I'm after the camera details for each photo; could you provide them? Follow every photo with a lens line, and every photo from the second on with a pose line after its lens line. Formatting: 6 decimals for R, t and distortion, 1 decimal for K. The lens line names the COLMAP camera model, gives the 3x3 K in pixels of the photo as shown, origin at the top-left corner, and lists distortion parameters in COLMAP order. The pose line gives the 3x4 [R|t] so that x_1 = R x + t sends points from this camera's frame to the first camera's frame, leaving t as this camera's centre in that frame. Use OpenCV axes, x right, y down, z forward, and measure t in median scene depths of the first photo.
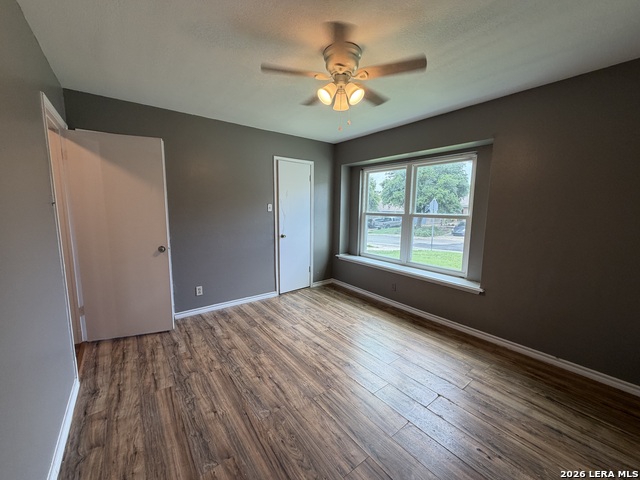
lens RADIAL K [[255.8, 0, 318.6], [0, 255.8, 240.6], [0, 0, 1]] dist [-0.000467, 0.000385]
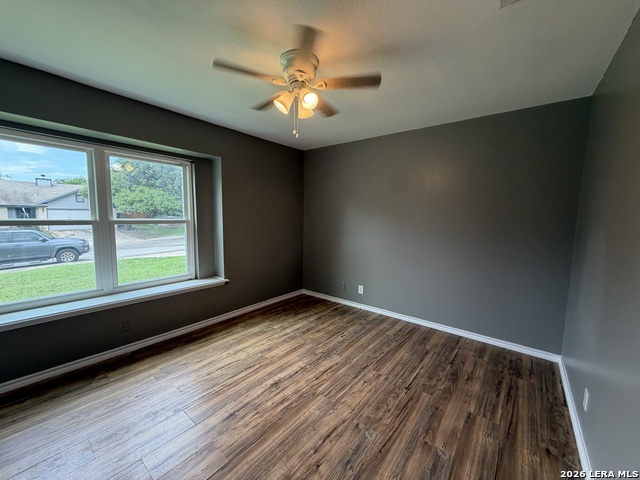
lens RADIAL K [[255.8, 0, 318.6], [0, 255.8, 240.6], [0, 0, 1]] dist [-0.000467, 0.000385]
pose [[-0.240449, -0.110654, 0.964334, -0.803500], [0.102696, 0.985005, 0.138633, -0.149627], [-0.965214, 0.132368, -0.225480, 1.046688]]
